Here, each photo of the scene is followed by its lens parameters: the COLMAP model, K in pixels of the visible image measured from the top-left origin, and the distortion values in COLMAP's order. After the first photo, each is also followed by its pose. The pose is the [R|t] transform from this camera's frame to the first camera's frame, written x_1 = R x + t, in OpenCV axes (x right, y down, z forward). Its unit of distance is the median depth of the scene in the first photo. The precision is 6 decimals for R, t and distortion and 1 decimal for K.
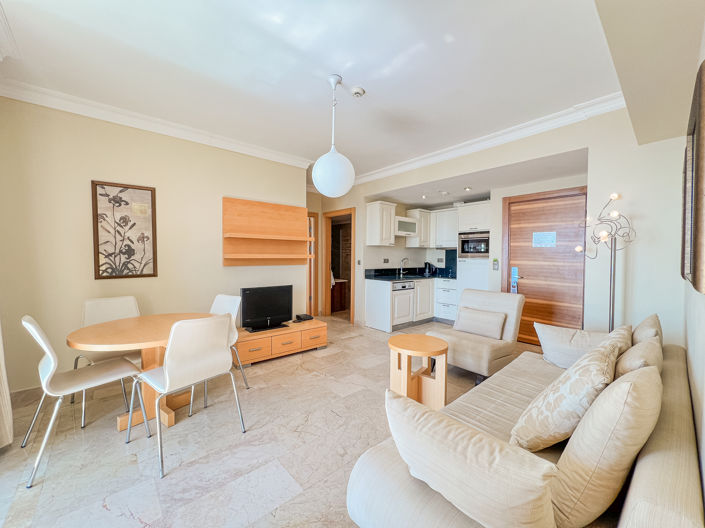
lens RADIAL K [[282.4, 0, 350.7], [0, 282.4, 261.9], [0, 0, 1]] dist [-0.000842, -0.000290]
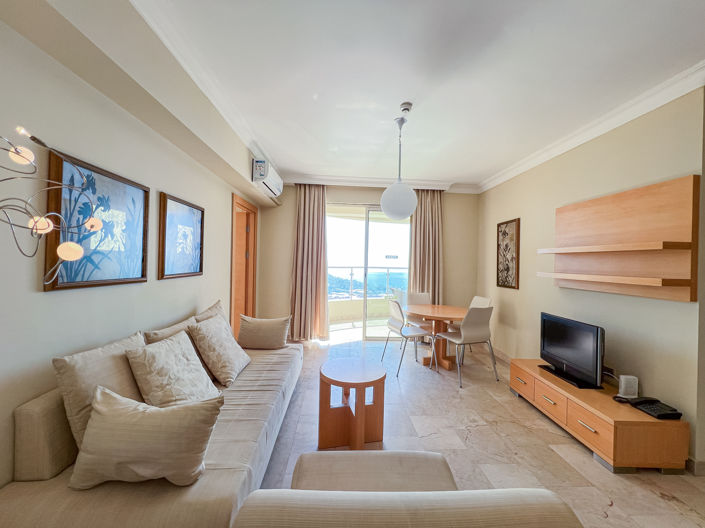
lens RADIAL K [[282.4, 0, 350.7], [0, 282.4, 261.9], [0, 0, 1]] dist [-0.000842, -0.000290]
pose [[-0.623903, -0.022143, -0.781188, 0.446368], [-0.047107, 0.998846, 0.009310, -0.027413], [0.780081, 0.042608, -0.624226, 0.728437]]
